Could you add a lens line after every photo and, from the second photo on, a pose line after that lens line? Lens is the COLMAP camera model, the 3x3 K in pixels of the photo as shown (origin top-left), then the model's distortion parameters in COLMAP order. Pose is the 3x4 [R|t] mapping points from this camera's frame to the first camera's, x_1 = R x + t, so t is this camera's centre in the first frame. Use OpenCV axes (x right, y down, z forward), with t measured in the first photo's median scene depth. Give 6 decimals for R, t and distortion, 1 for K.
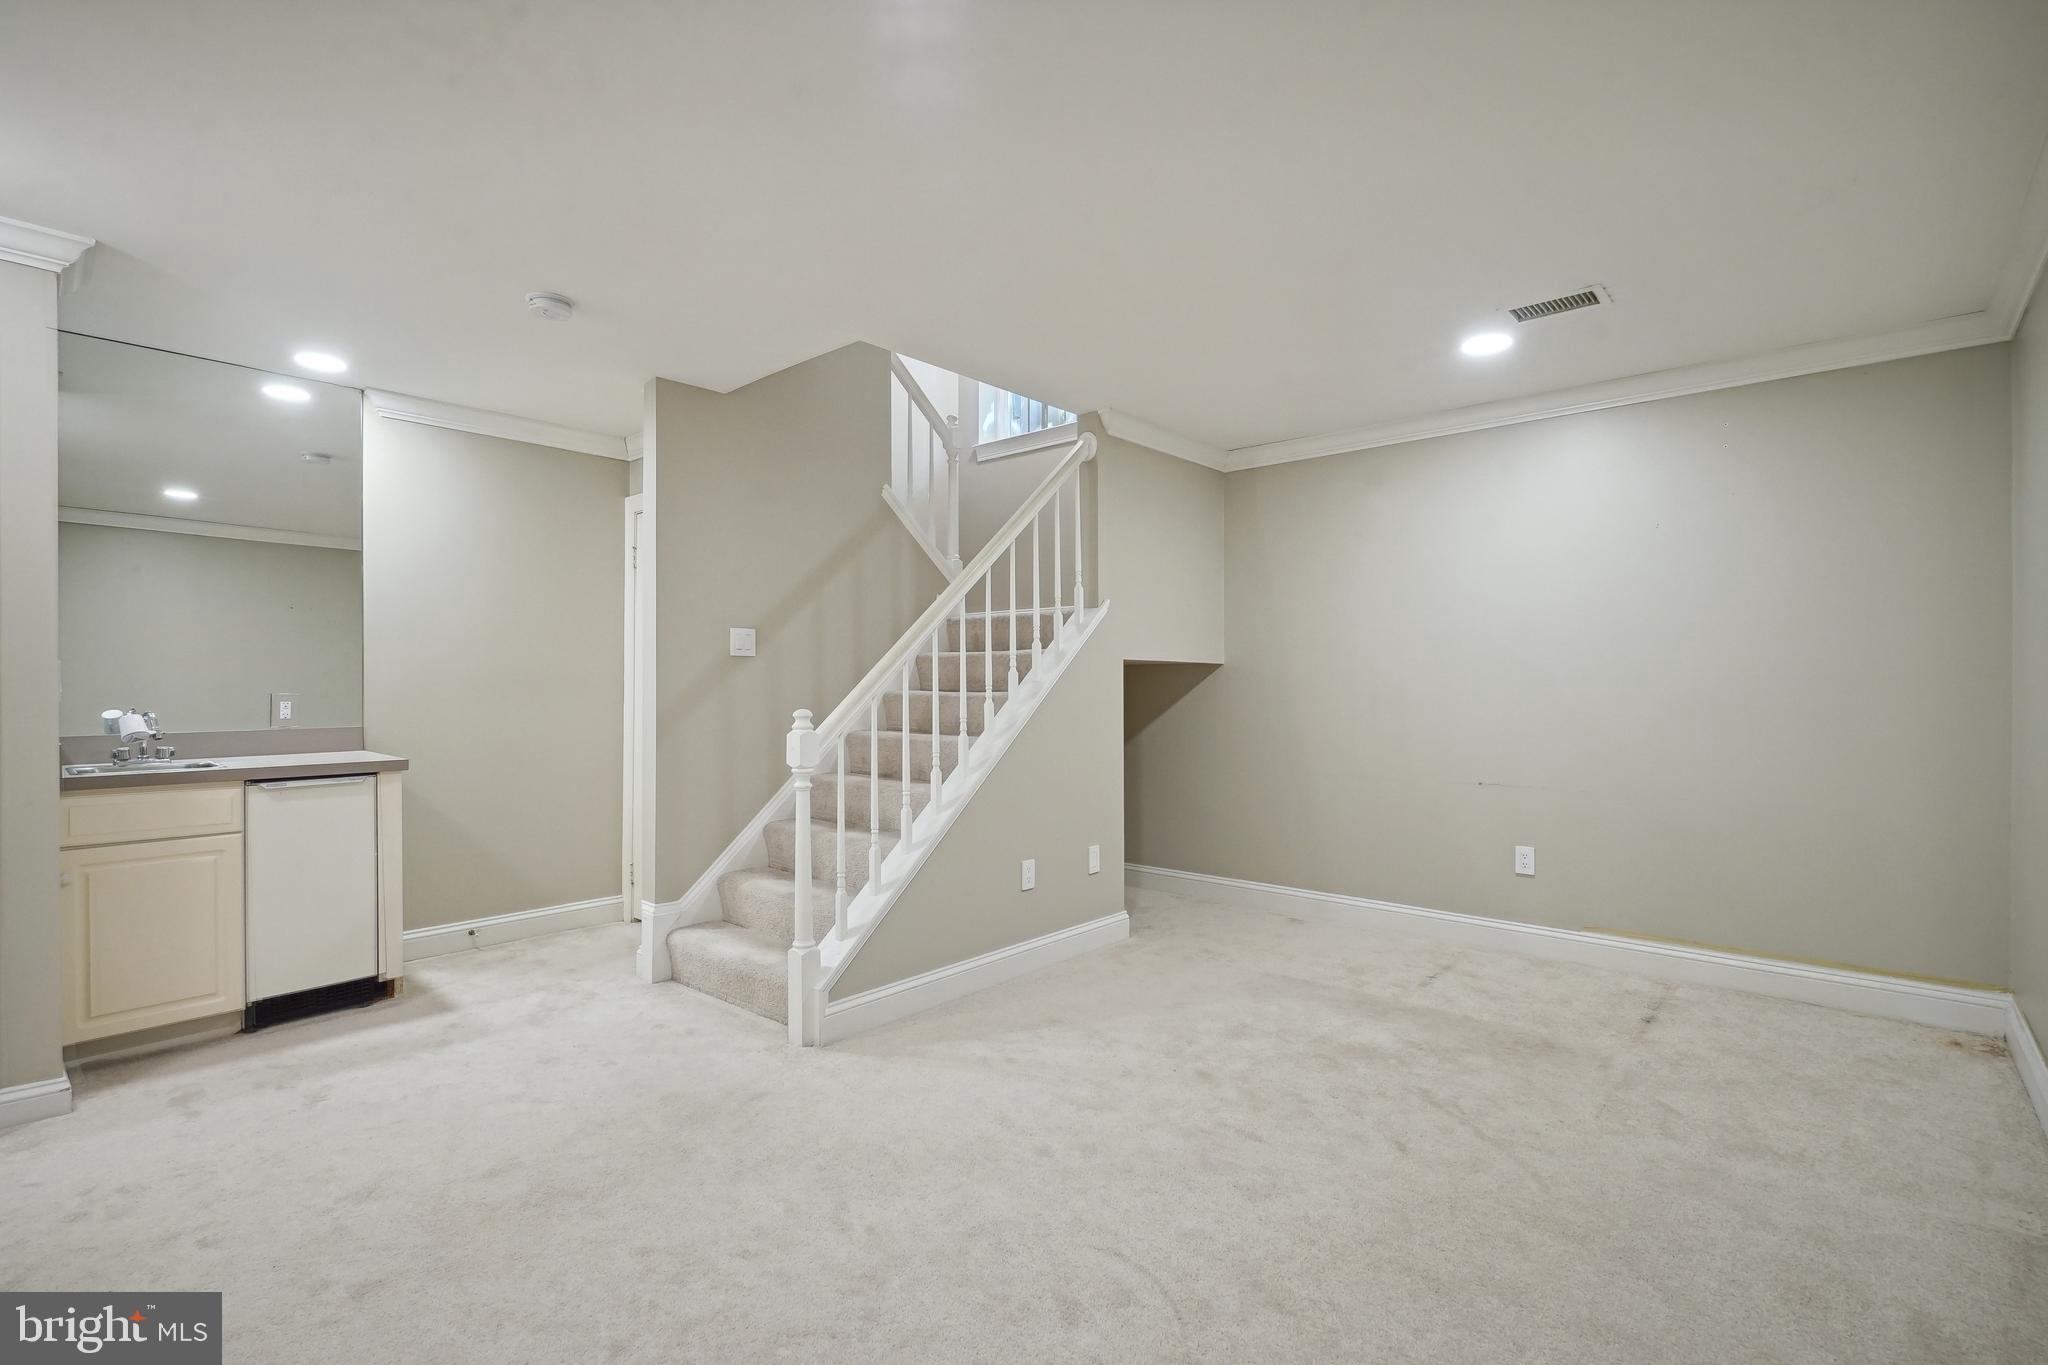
lens RADIAL K [[942.1, 0, 1007.0], [0, 942.1, 679.6], [0, 0, 1]] dist [-0.001994, 0.000195]
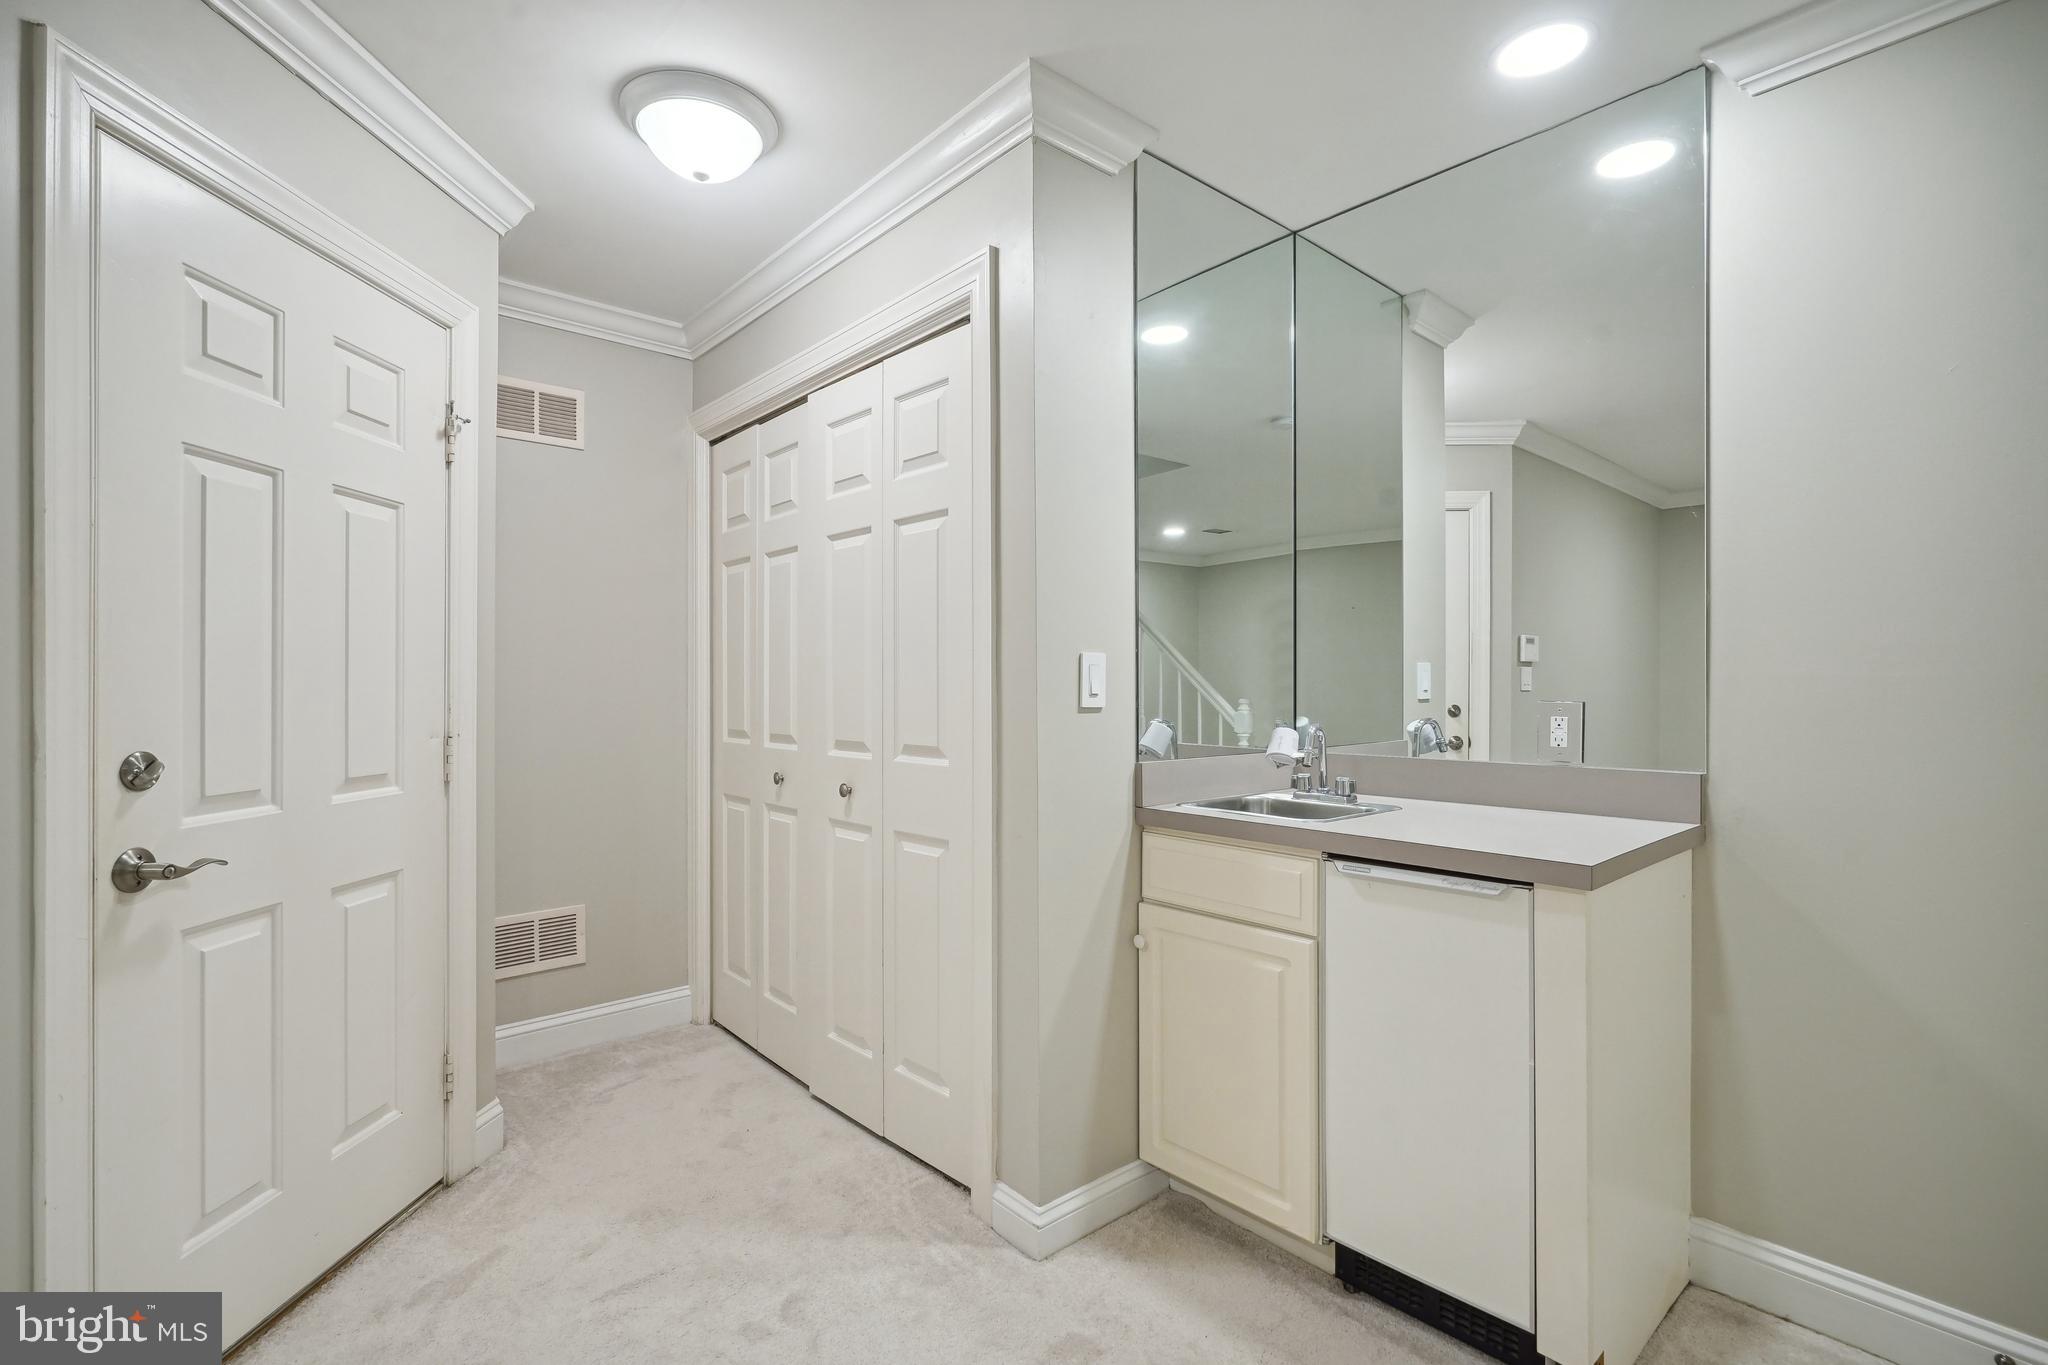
lens RADIAL K [[942.1, 0, 1019.9], [0, 942.1, 680.7], [0, 0, 1]] dist [-0.001994, 0.000195]
pose [[-0.113063, 0.002089, -0.993586, -0.208449], [-0.001333, 0.999997, 0.002254, 0.001821], [0.993587, 0.001579, -0.113060, 0.857545]]
